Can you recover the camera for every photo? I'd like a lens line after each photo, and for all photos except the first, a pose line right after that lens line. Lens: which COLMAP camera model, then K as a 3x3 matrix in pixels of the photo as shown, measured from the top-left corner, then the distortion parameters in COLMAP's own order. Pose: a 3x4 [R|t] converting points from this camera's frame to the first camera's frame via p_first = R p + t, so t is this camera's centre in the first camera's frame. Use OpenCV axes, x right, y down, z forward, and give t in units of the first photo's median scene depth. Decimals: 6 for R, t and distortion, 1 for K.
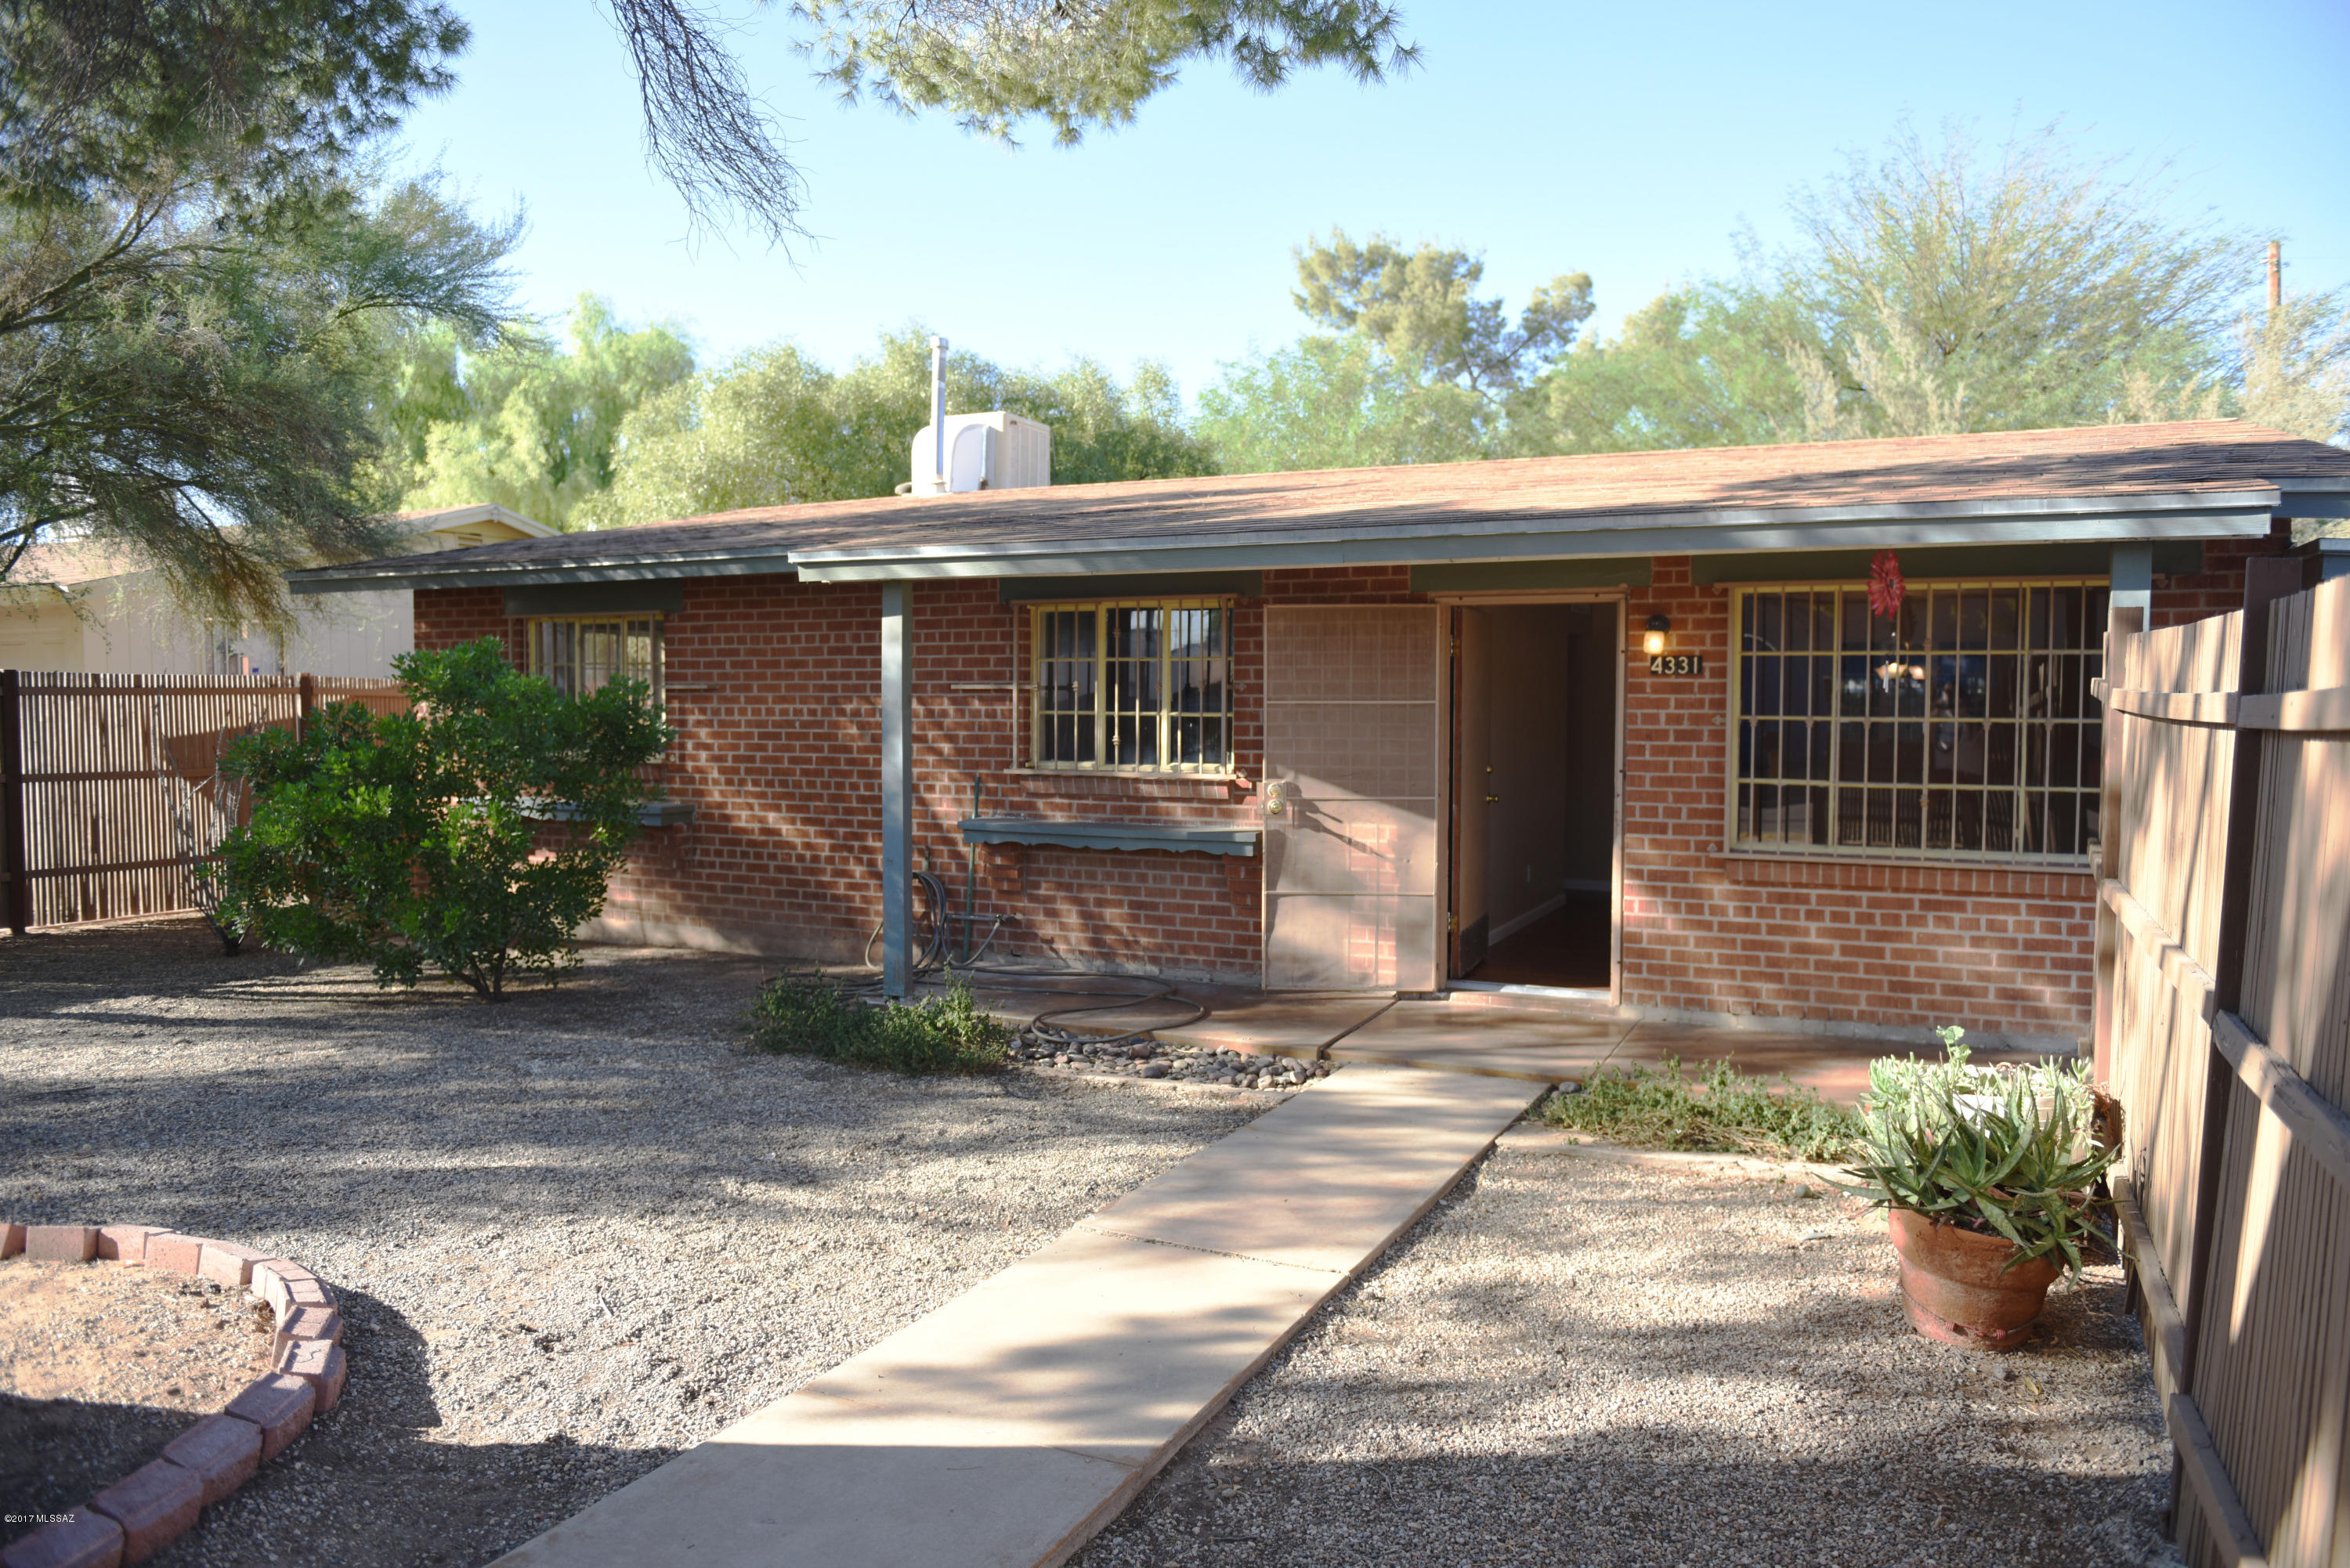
lens RADIAL K [[1596.9, 0, 1175.0], [0, 1596.9, 784.0], [0, 0, 1]] dist [-0.030009, 0.000394]
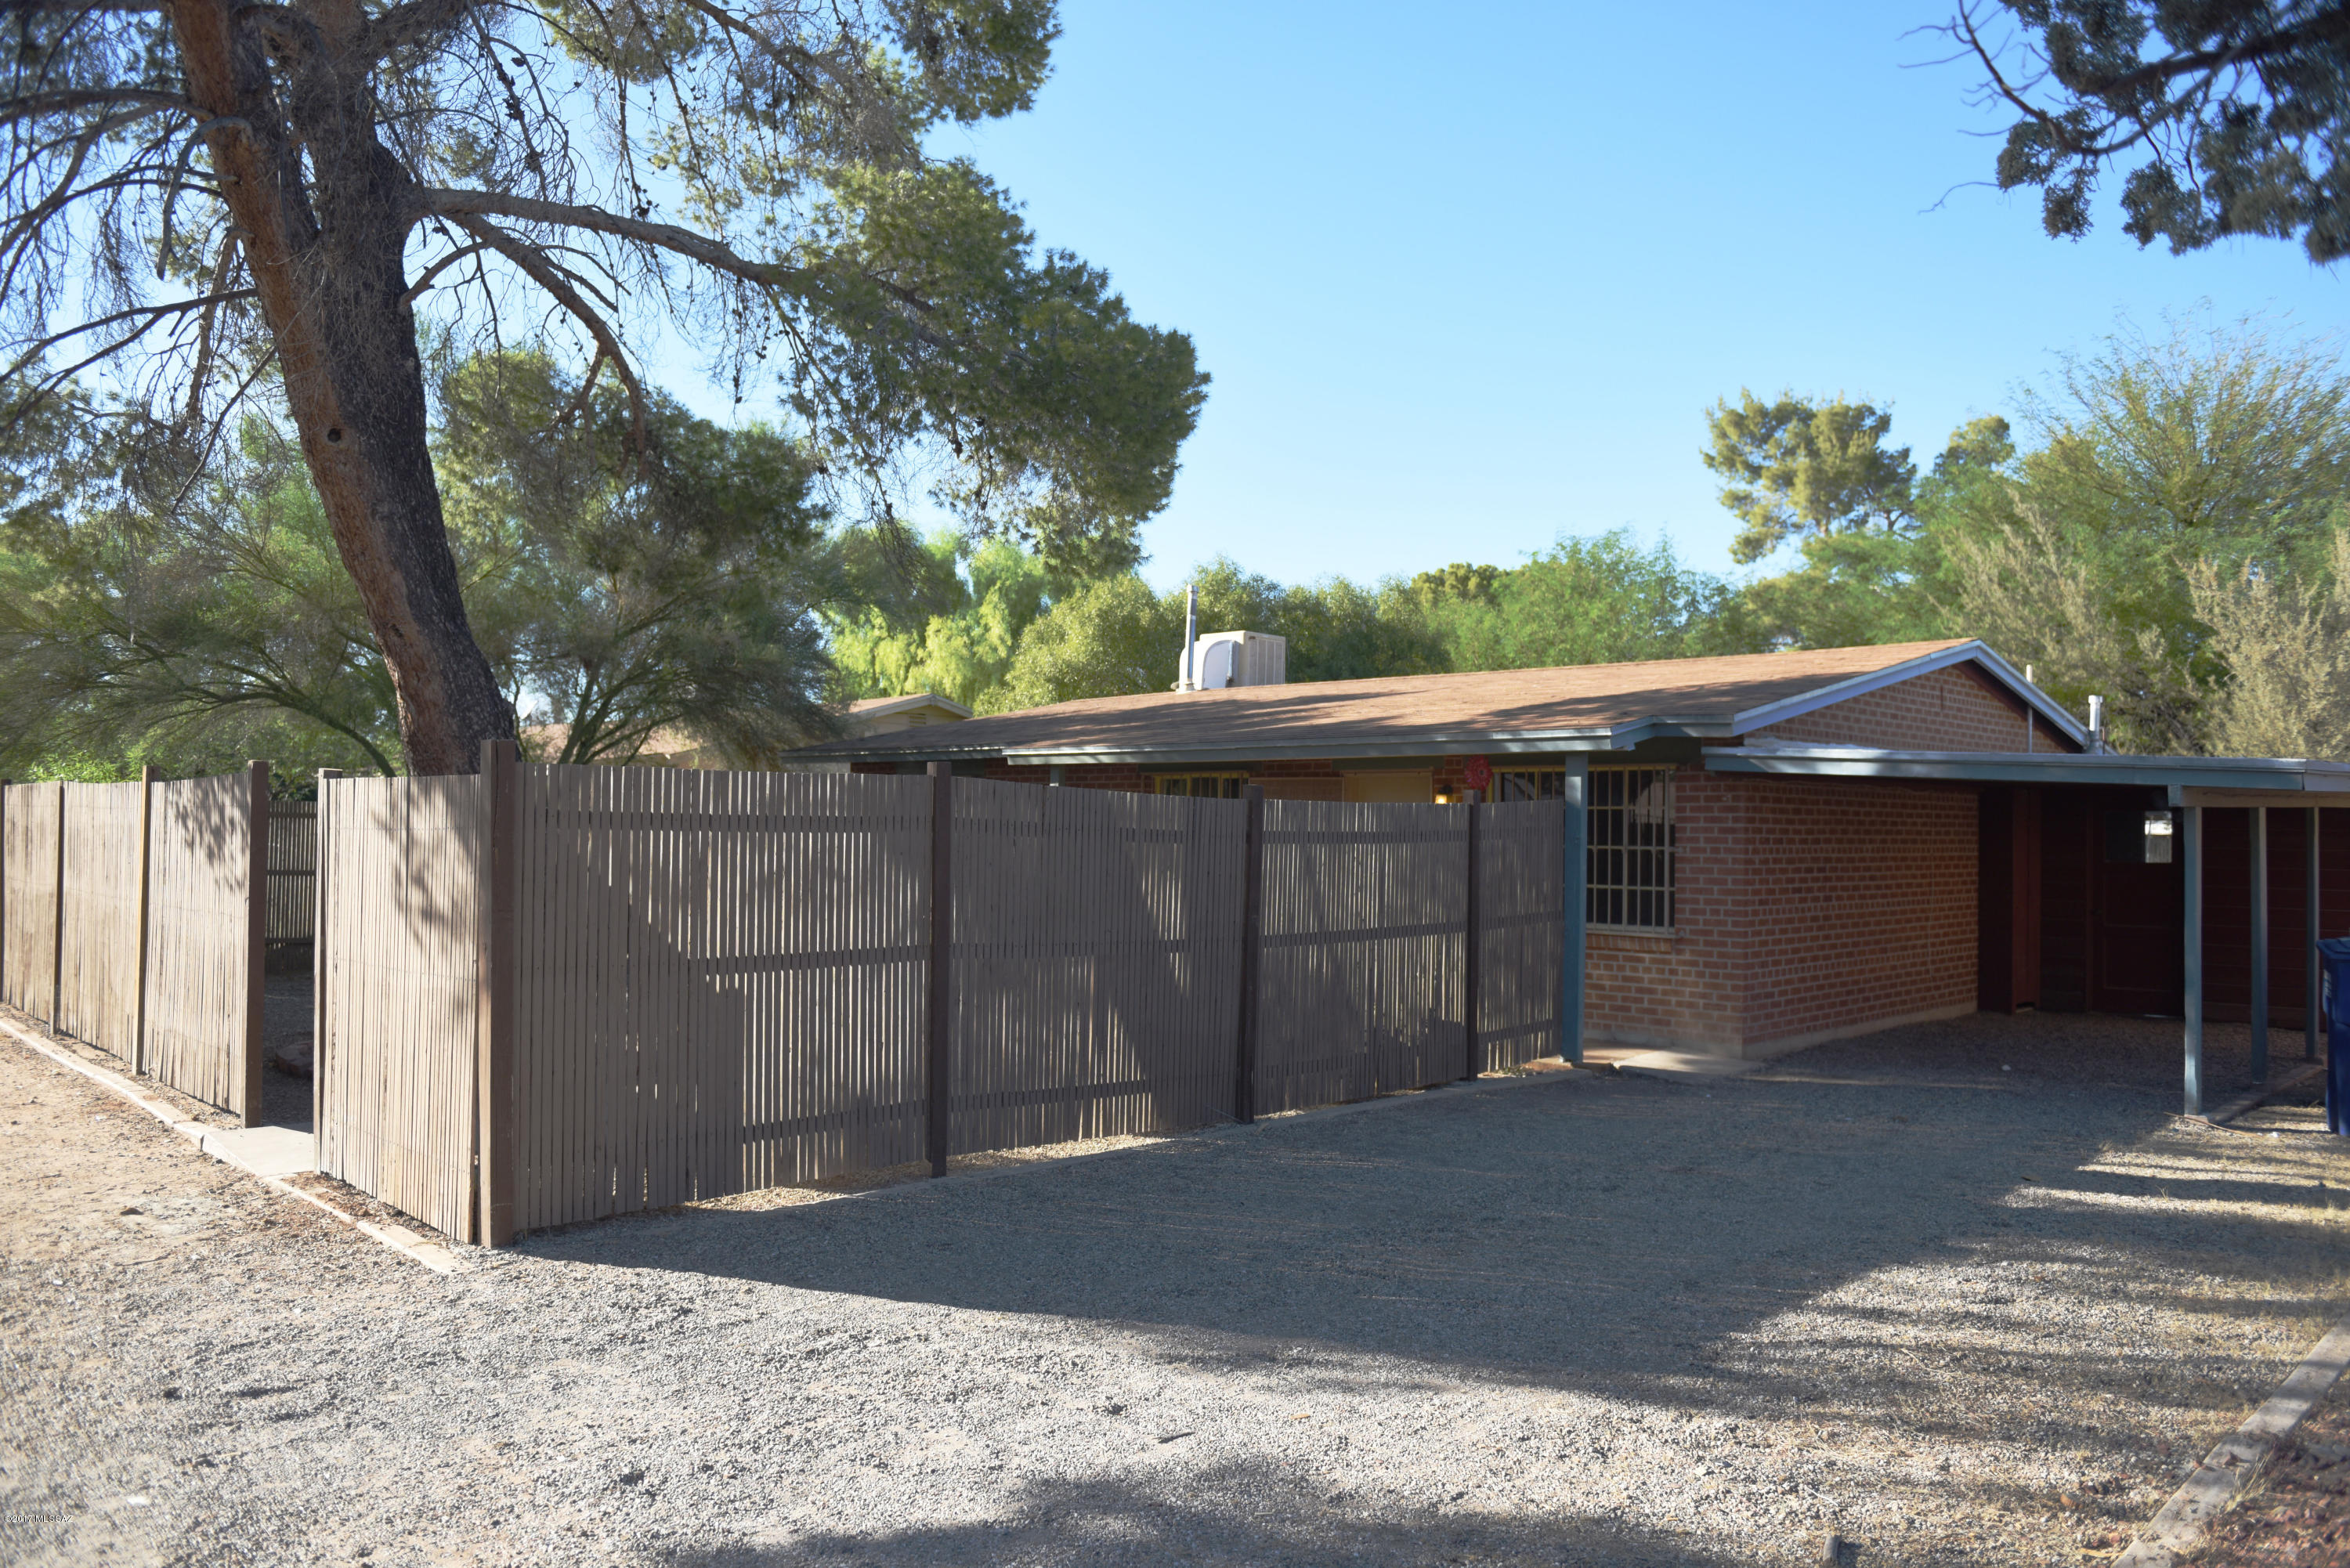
lens RADIAL K [[1540.9, 0, 1175.0], [0, 1540.9, 784.0], [0, 0, 1]] dist [-0.072958, -0.000760]
pose [[0.954279, -0.003988, -0.298892, 0.061995], [-0.021355, 0.996446, -0.081476, 0.004022], [0.298155, 0.084134, 0.950802, -0.079135]]
